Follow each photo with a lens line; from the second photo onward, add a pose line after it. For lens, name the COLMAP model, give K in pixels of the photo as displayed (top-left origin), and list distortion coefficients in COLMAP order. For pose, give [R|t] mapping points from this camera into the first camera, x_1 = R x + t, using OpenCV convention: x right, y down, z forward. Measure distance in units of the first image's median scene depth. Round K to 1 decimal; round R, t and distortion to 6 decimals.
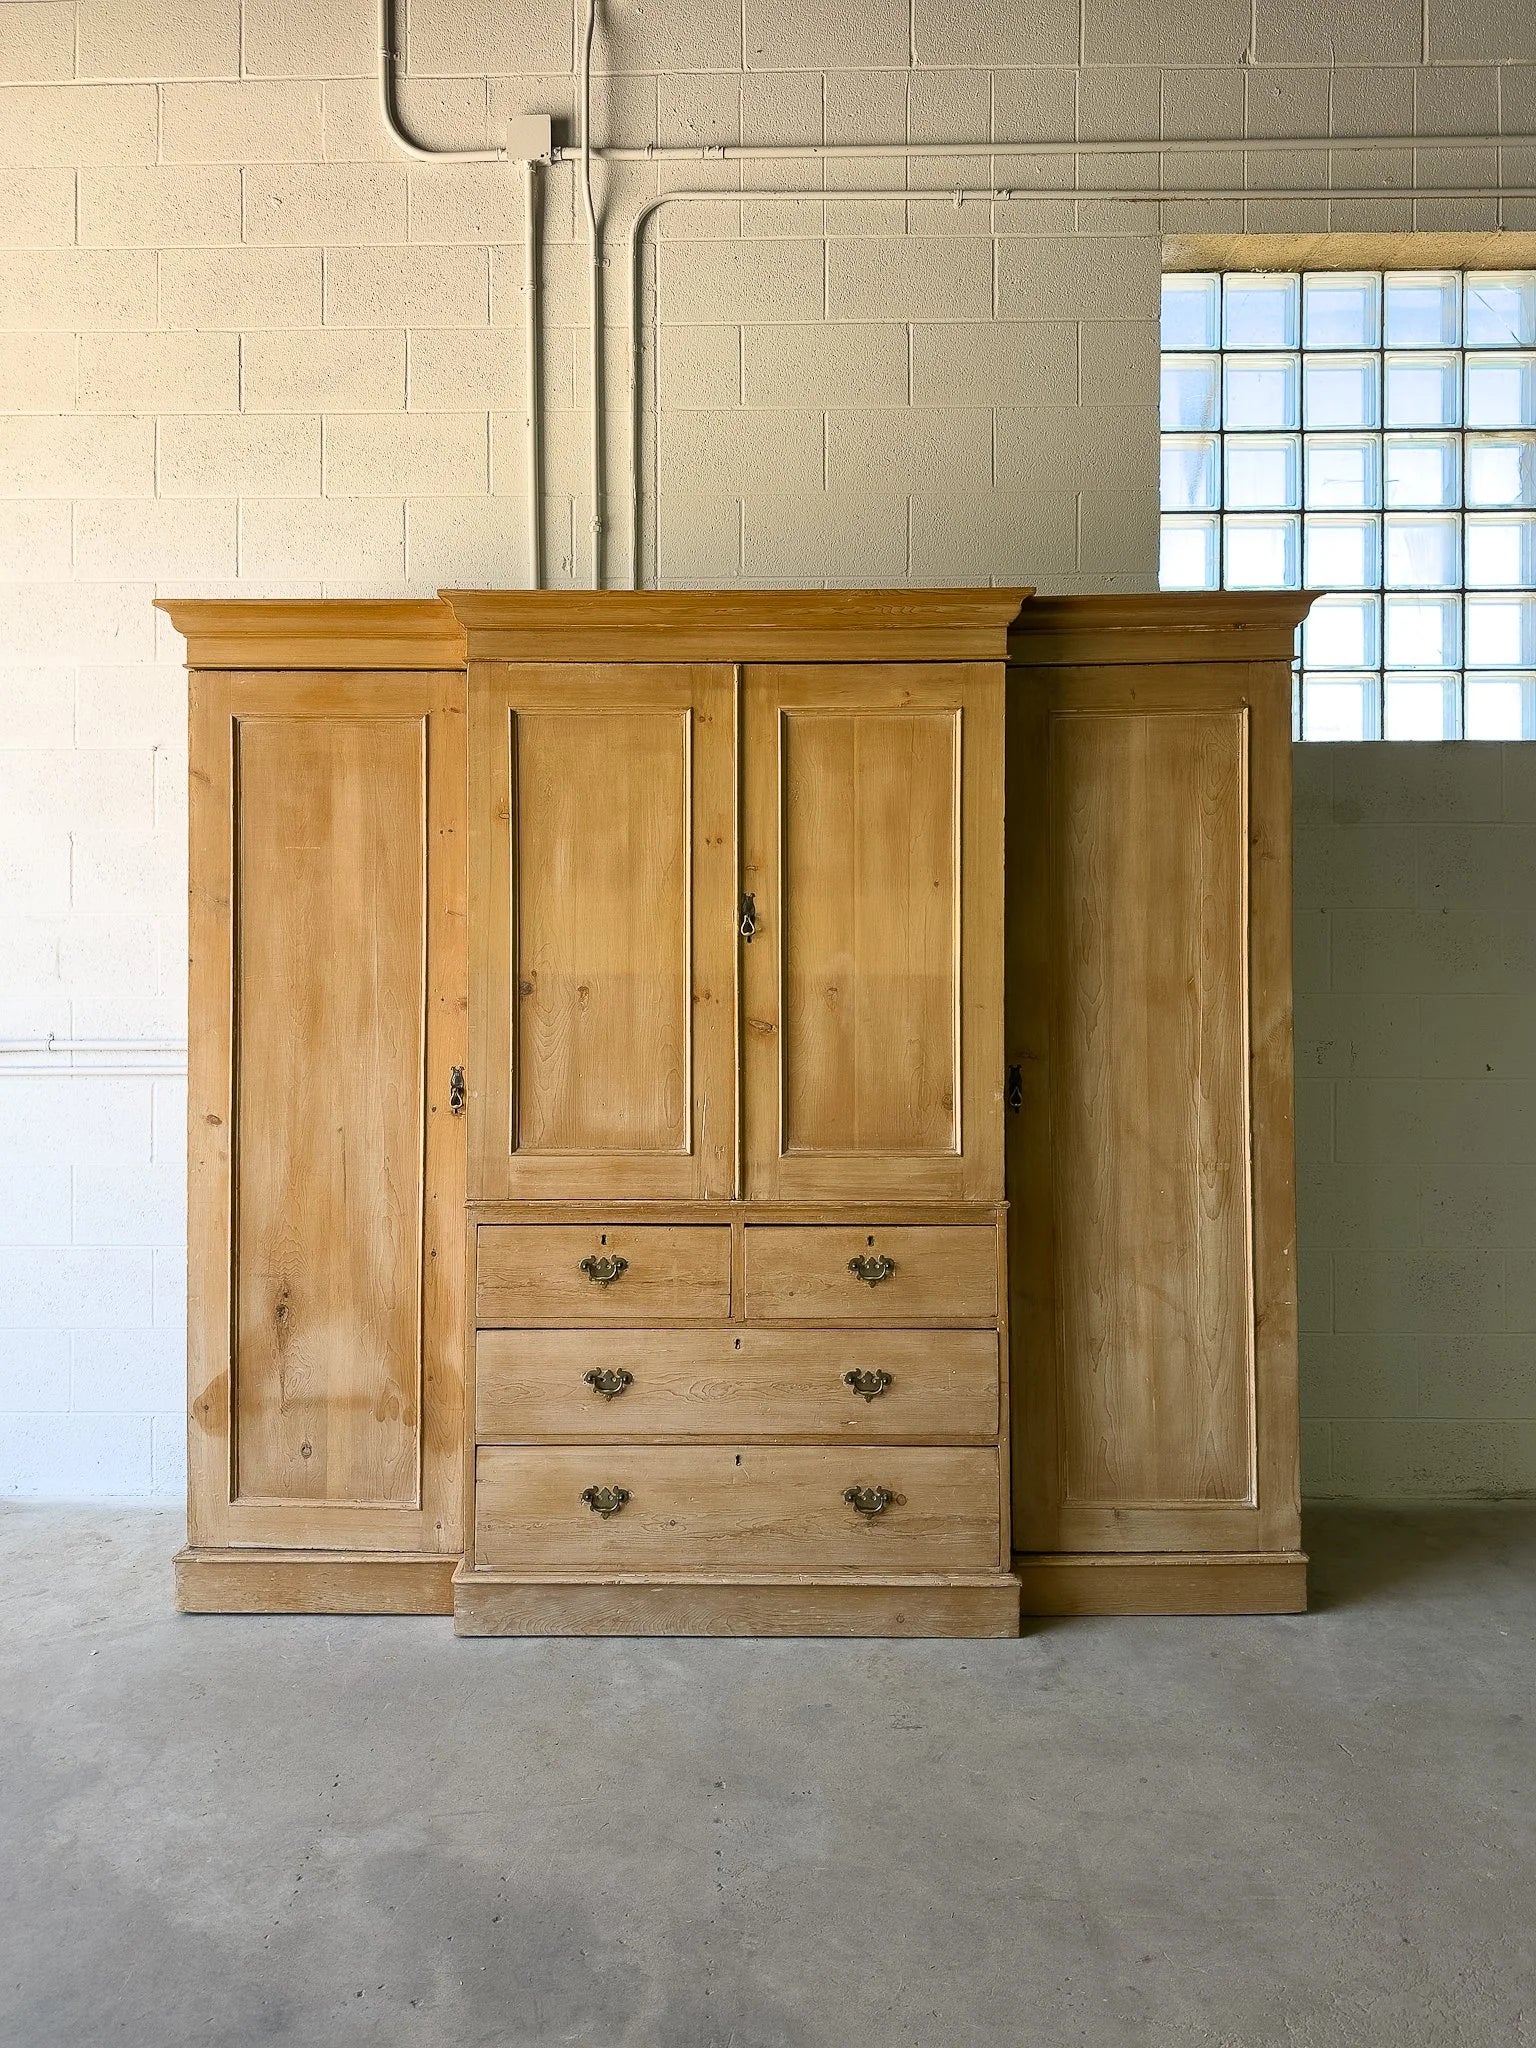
lens RADIAL K [[1434.1, 0, 751.9], [0, 1434.1, 908.9], [0, 0, 1]] dist [0.129887, -0.151796]
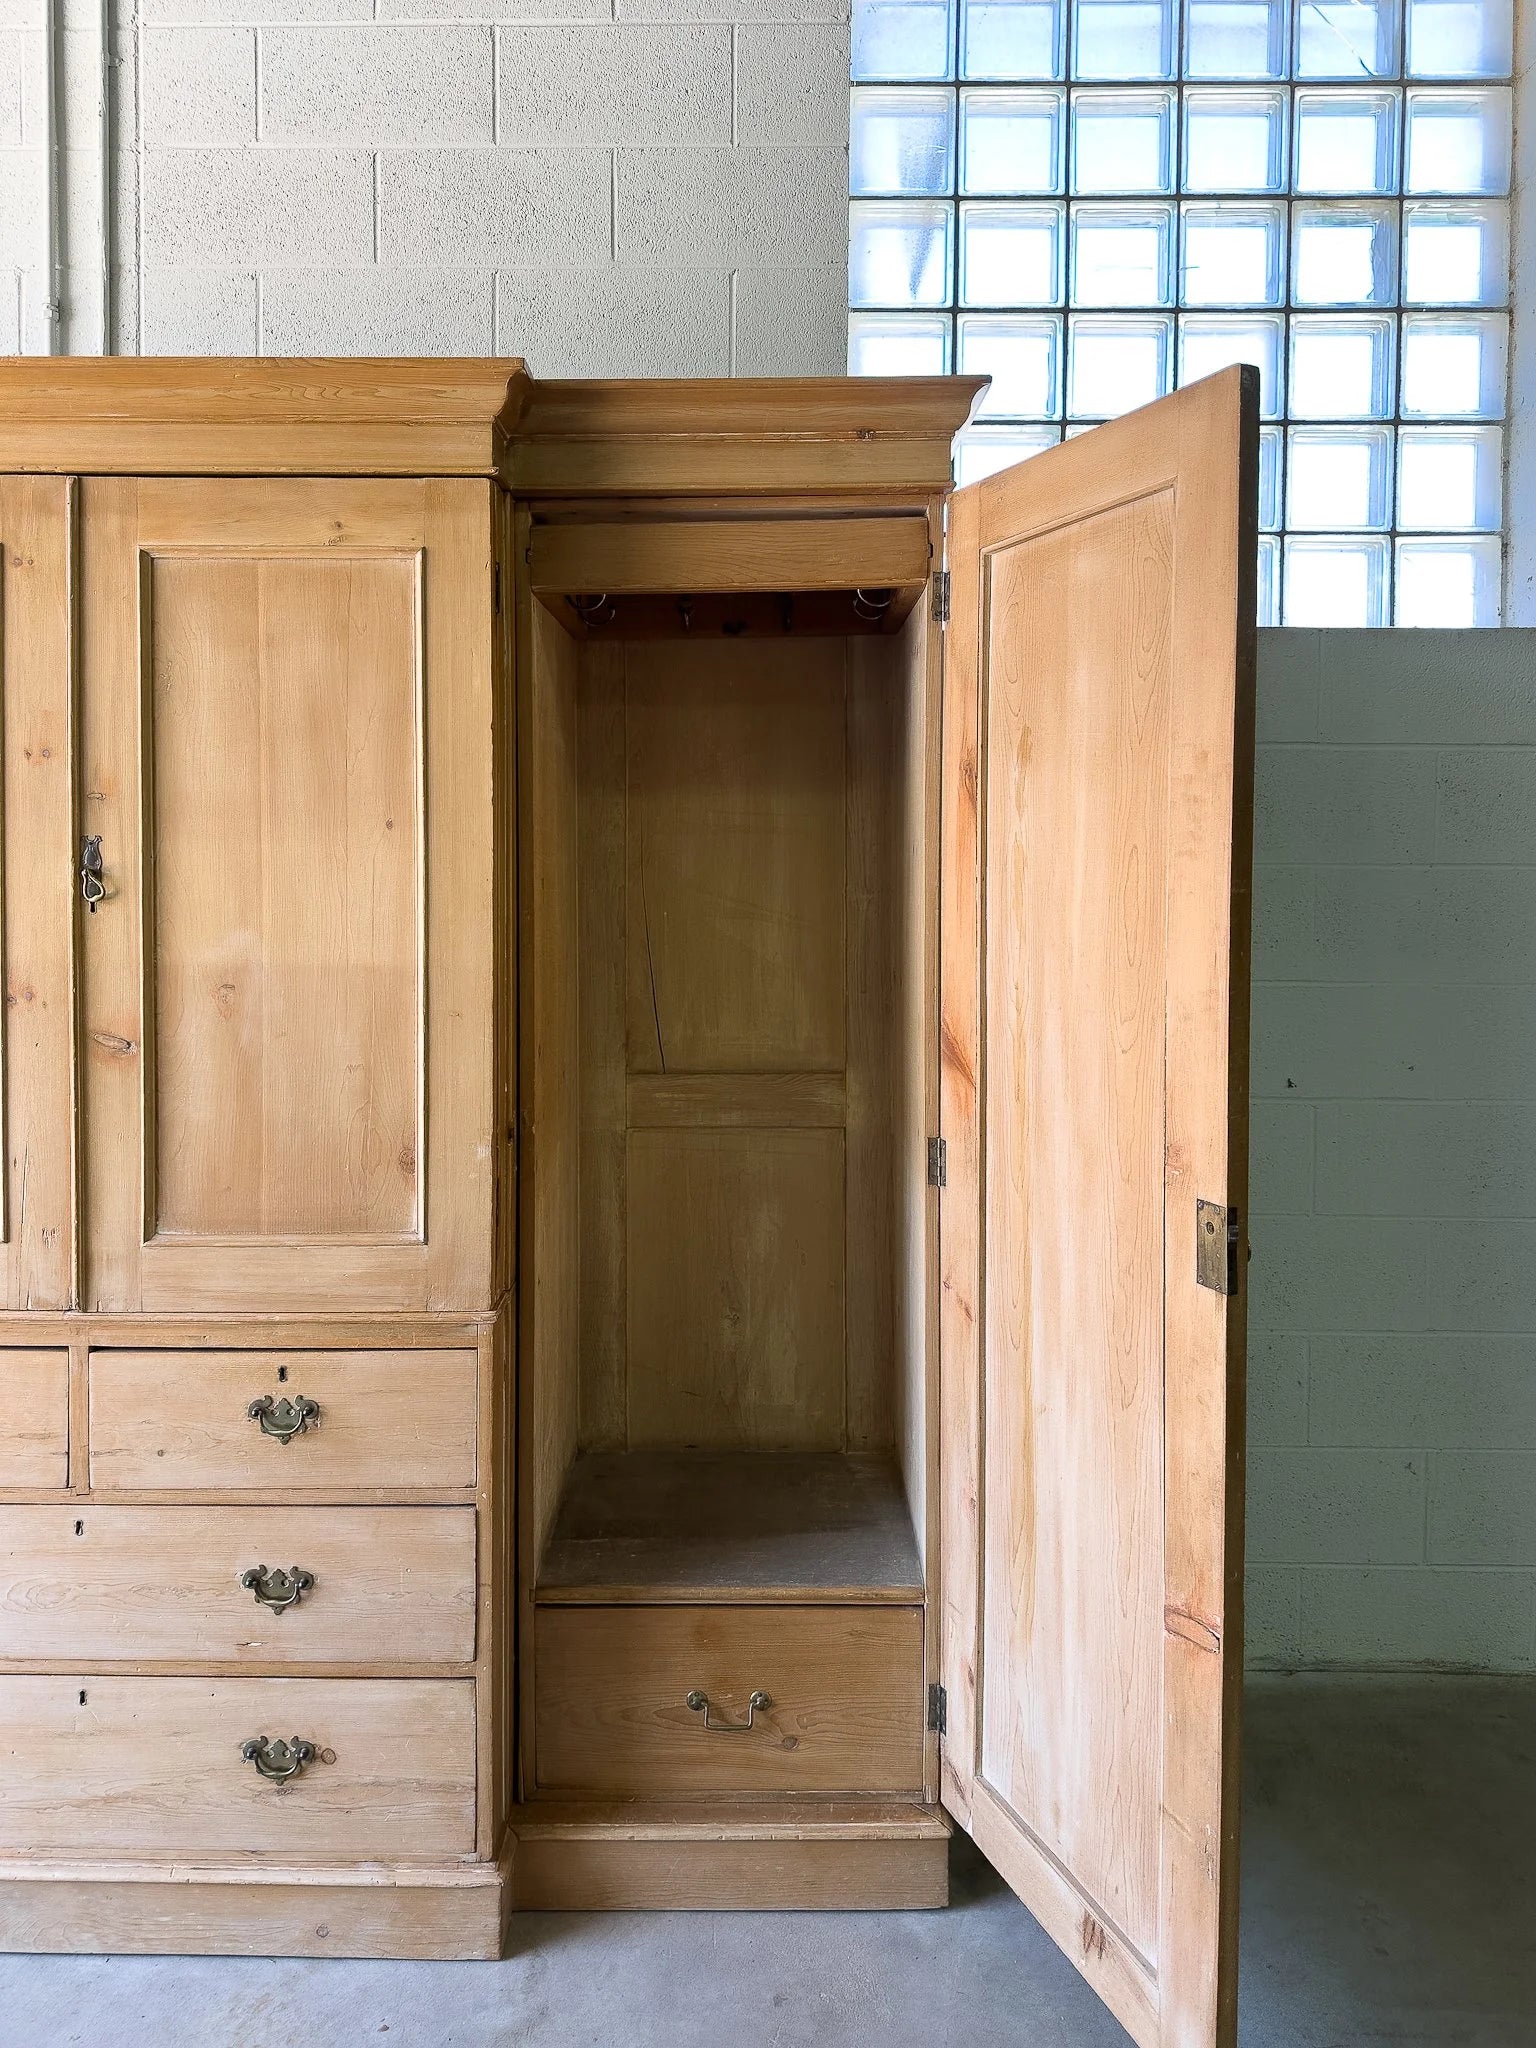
lens RADIAL K [[1404.0, 0, 762.3], [0, 1404.0, 898.1], [0, 0, 1]] dist [0.036632, -0.024107]
pose [[0.999884, 0.005328, -0.014241, 0.304927], [-0.004801, 0.999312, 0.036769, -0.008526], [0.014427, -0.036696, 0.999222, 0.373004]]
